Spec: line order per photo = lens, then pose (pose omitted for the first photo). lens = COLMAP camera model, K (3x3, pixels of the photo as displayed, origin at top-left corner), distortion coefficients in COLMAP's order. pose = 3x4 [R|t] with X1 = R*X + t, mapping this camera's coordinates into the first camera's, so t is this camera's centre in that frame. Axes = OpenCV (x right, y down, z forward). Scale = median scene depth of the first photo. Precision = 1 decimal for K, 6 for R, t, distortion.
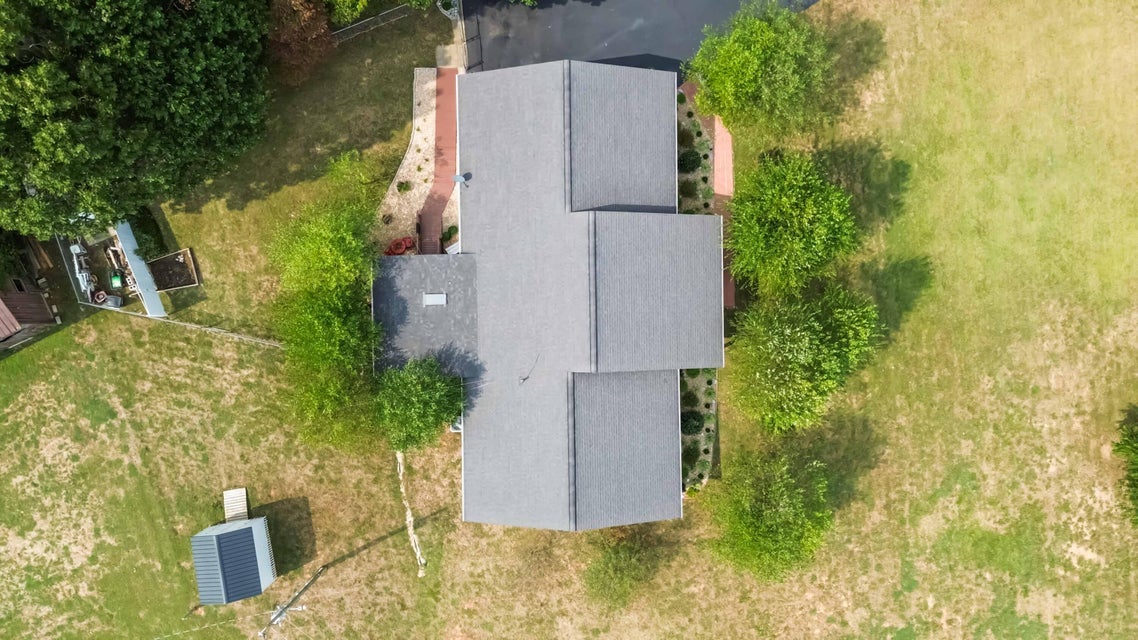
lens RADIAL K [[797.9, 0, 569.0], [0, 797.9, 320.0], [0, 0, 1]] dist [0.088664, -0.095038]
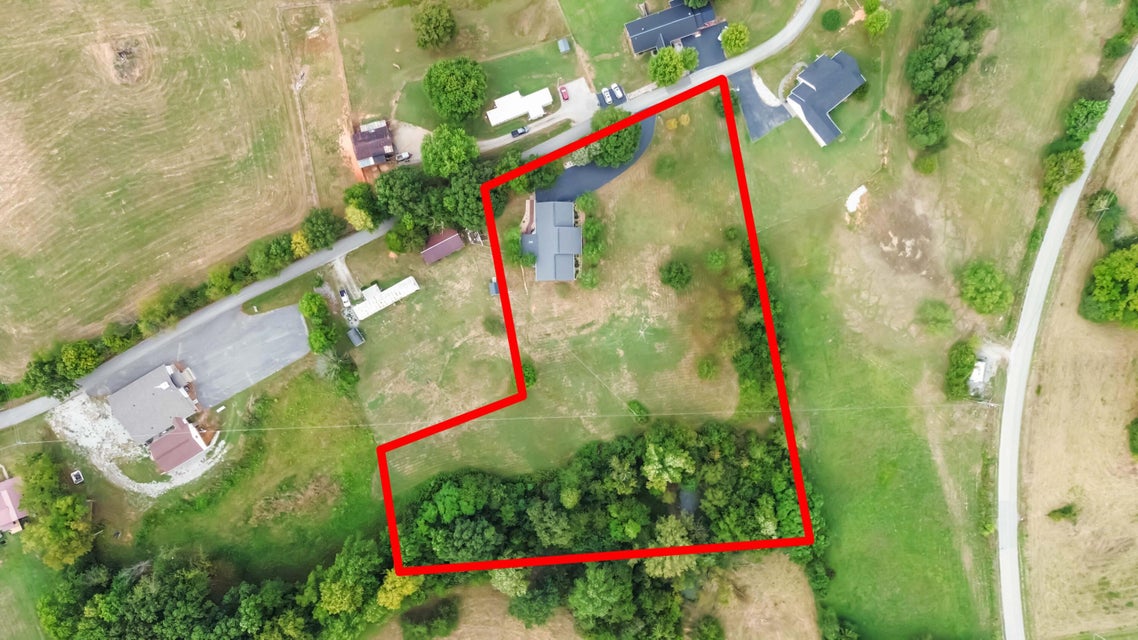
lens RADIAL K [[797.9, 0, 569.0], [0, 797.9, 320.0], [0, 0, 1]] dist [0.088664, -0.095038]
pose [[0.999960, -0.001569, 0.008765, 0.049923], [0.001446, 0.999901, 0.014014, 0.417391], [-0.008786, -0.014000, 0.999863, -4.363948]]
